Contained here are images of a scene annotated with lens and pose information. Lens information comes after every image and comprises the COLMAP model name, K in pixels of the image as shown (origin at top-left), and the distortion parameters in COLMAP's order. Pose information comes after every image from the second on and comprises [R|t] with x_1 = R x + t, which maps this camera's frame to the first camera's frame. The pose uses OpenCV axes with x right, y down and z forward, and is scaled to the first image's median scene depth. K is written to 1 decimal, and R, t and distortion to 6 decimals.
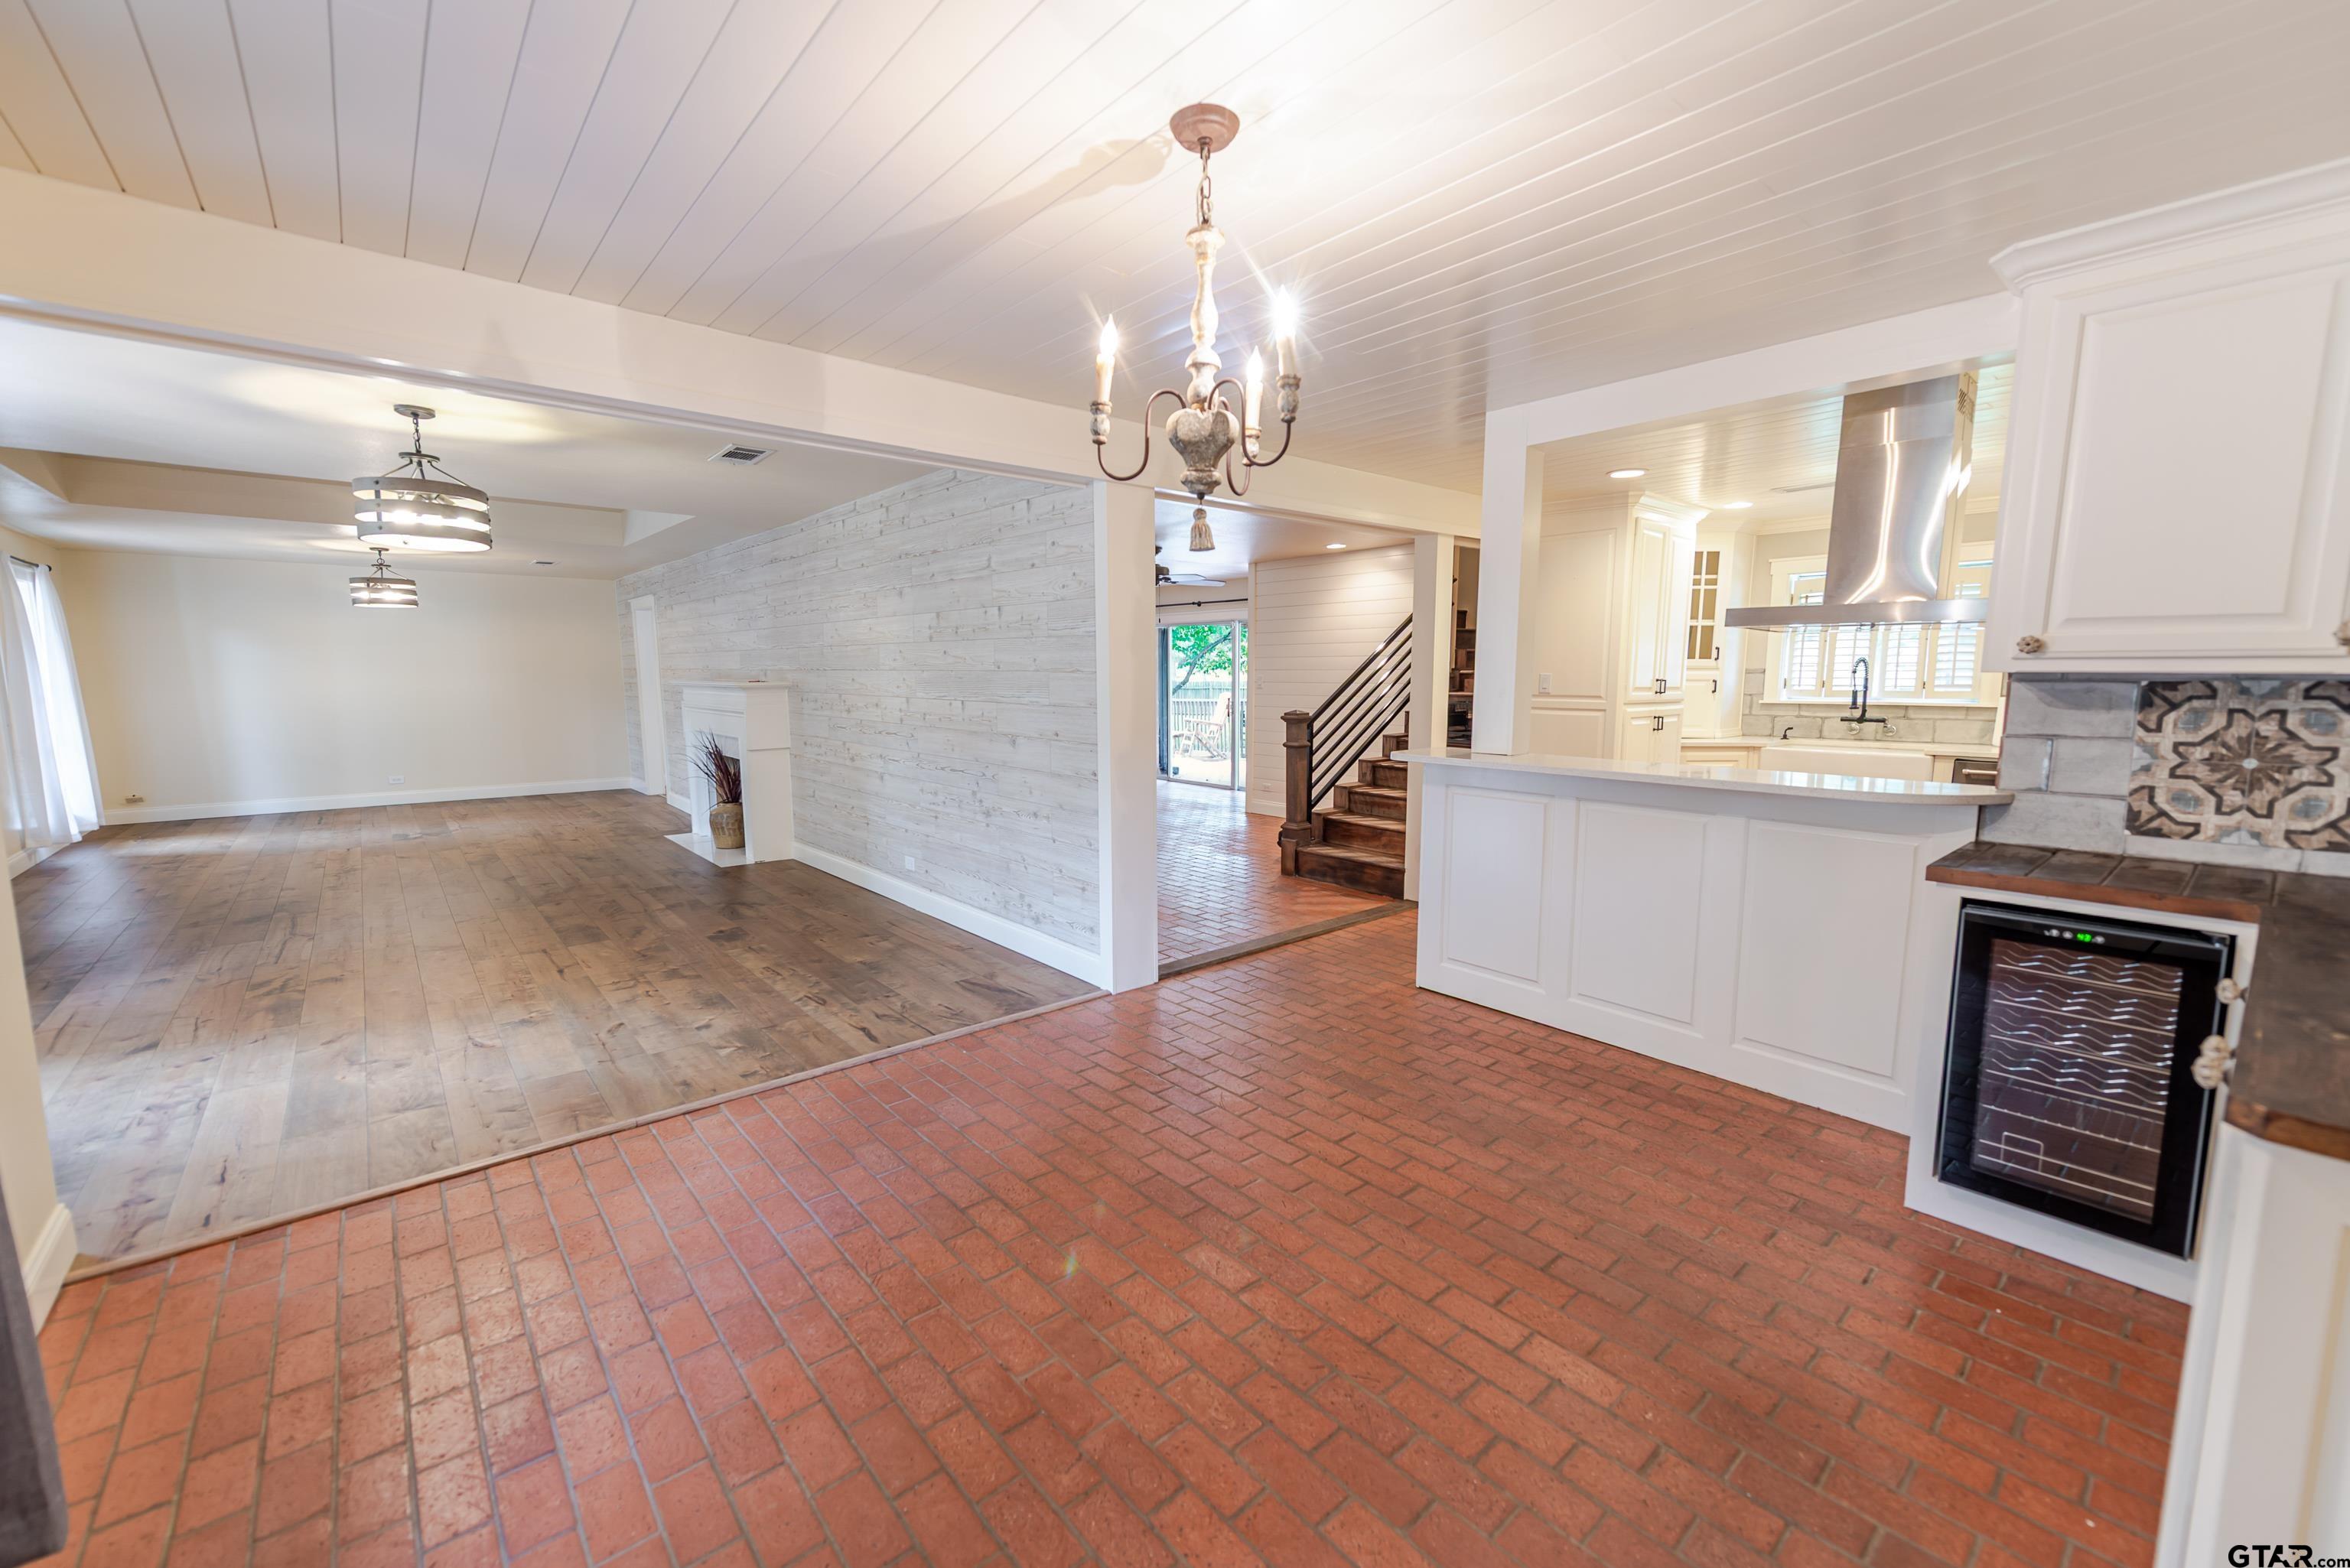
lens RADIAL K [[951.4, 0, 1185.7], [0, 951.4, 785.1], [0, 0, 1]] dist [0.011982, -0.000549]
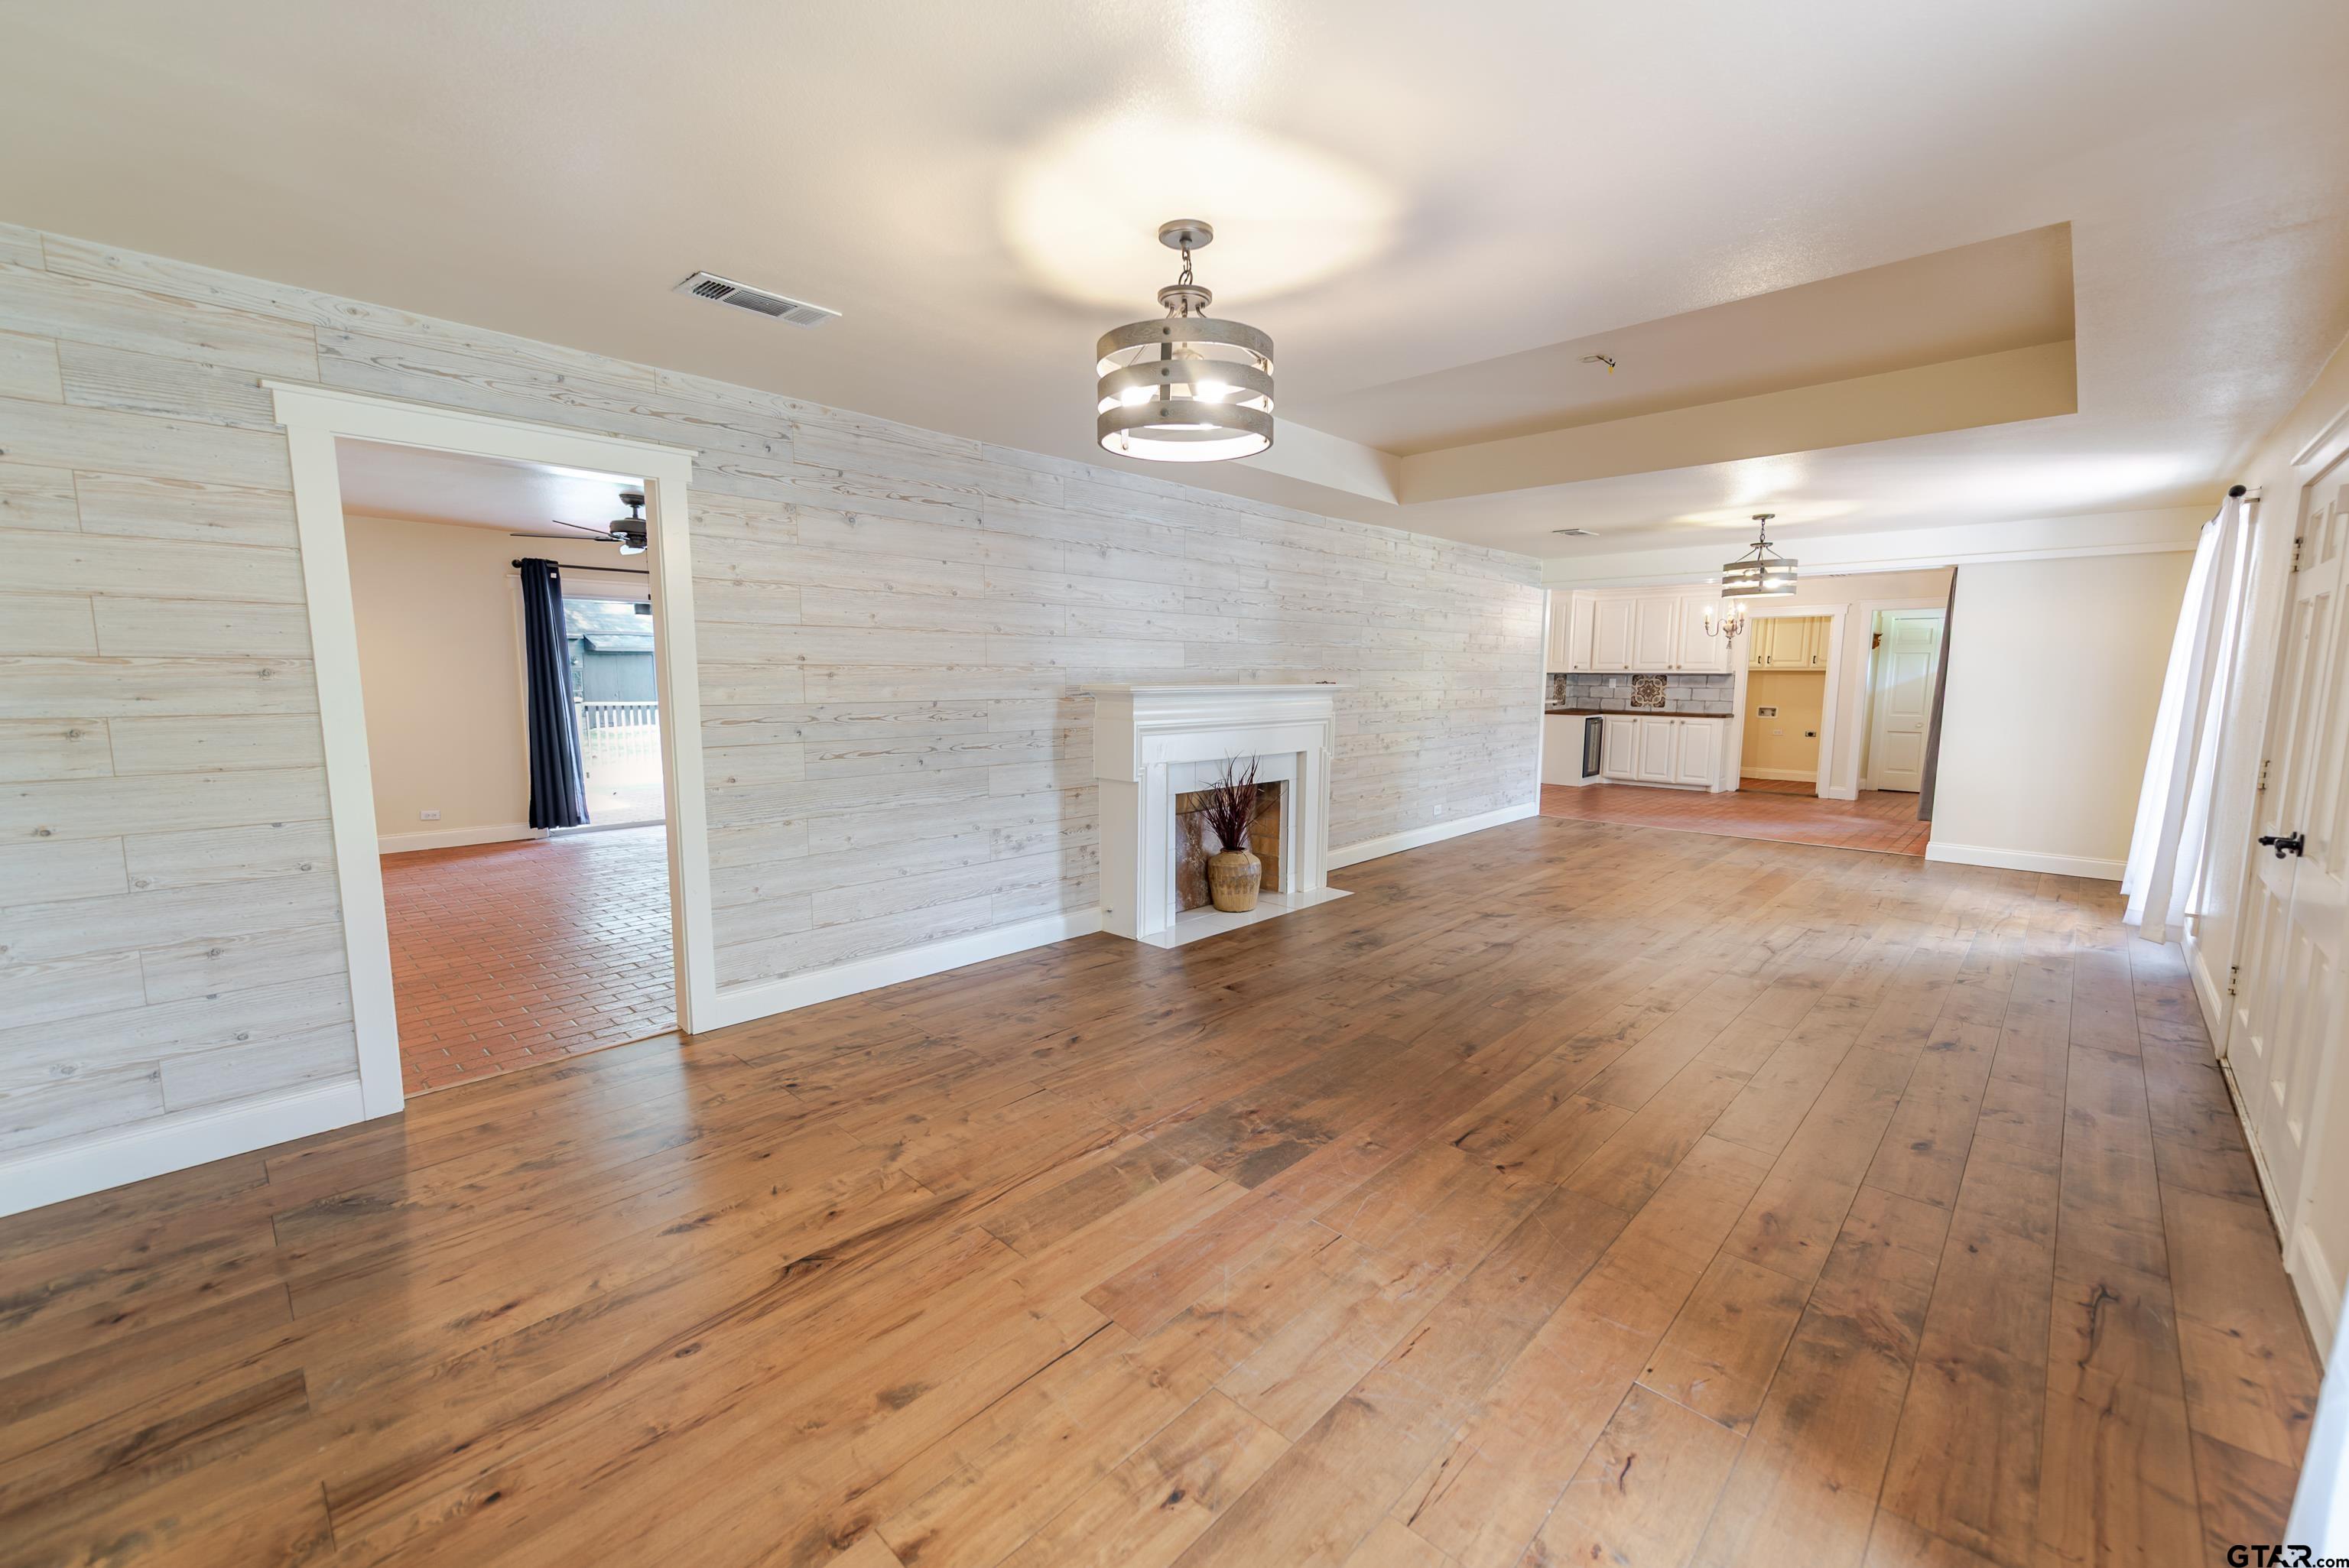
lens RADIAL K [[950.9, 0, 1174.5], [0, 950.9, 790.3], [0, 0, 1]] dist [0.011982, -0.000549]
pose [[-0.106354, -0.125447, 0.986383, -1.613762], [0.112723, 0.984093, 0.137310, -0.179799], [-0.987918, 0.125792, -0.090521, 1.500607]]
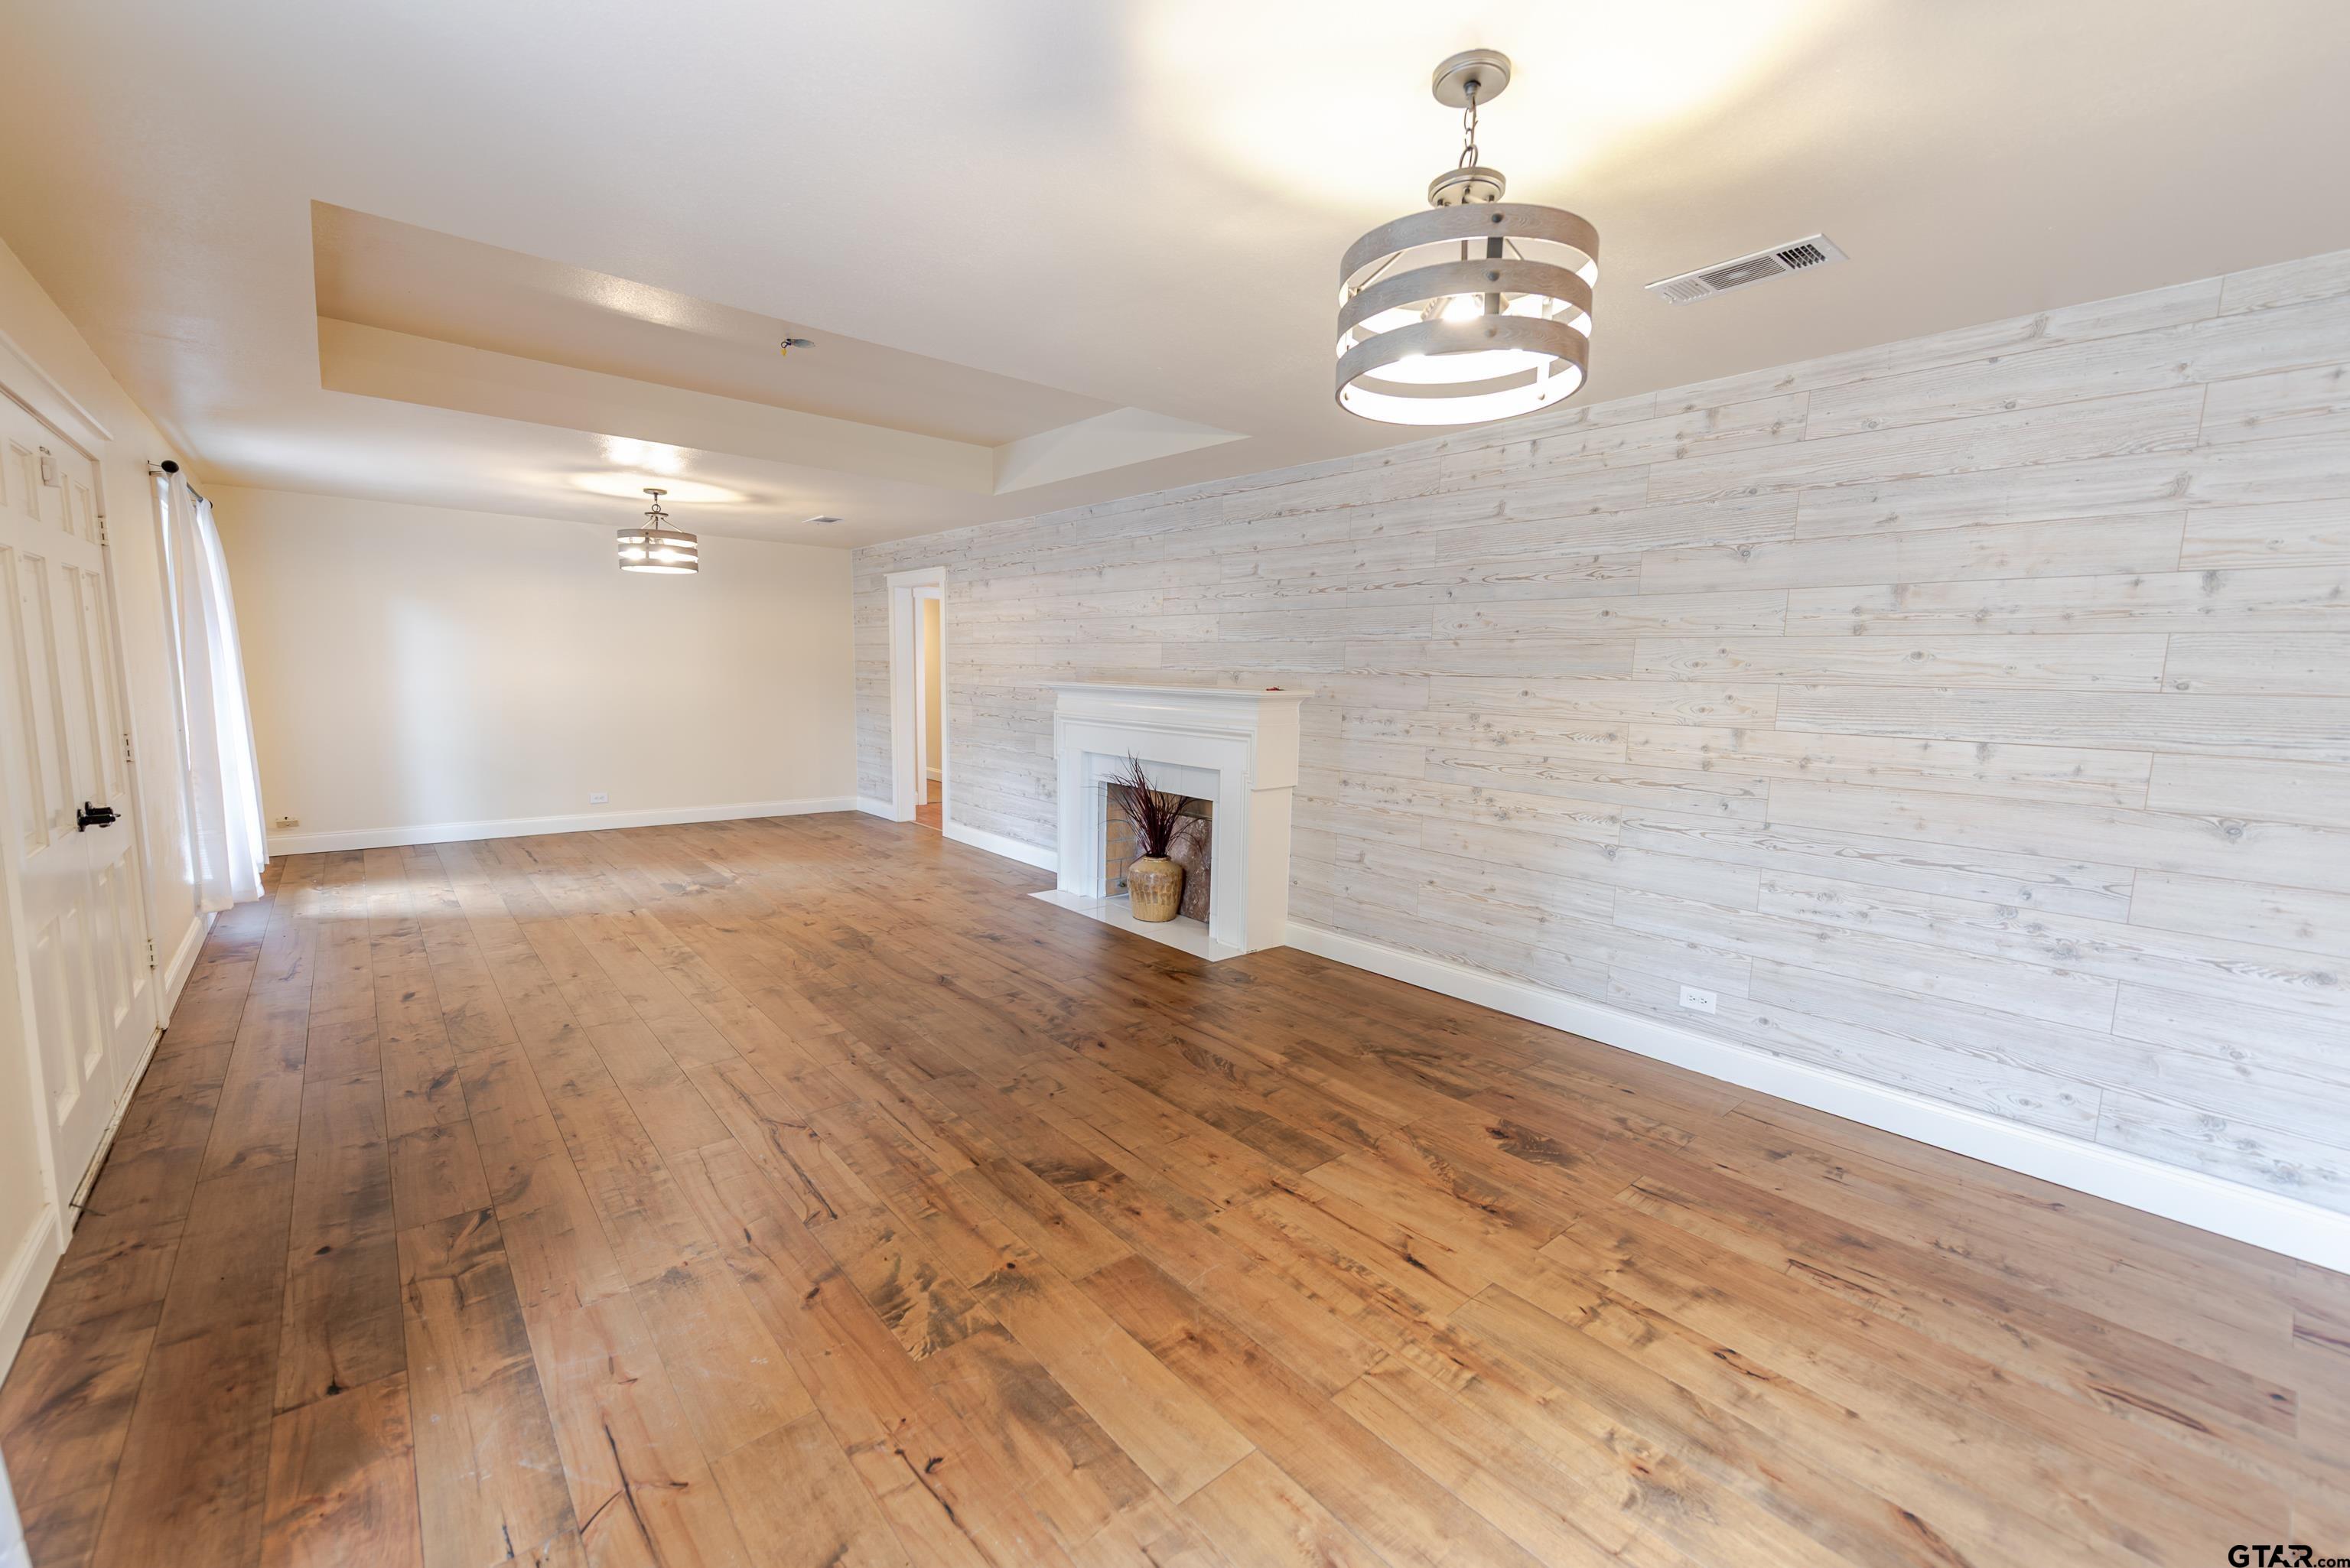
lens RADIAL K [[951.4, 0, 1166.7], [0, 951.4, 789.8], [0, 0, 1]] dist [0.011982, -0.000549]
pose [[0.999744, 0.022500, 0.002321, -0.631232], [-0.022516, 0.999722, 0.007009, -0.048275], [-0.002162, -0.007059, 0.999973, 0.387921]]
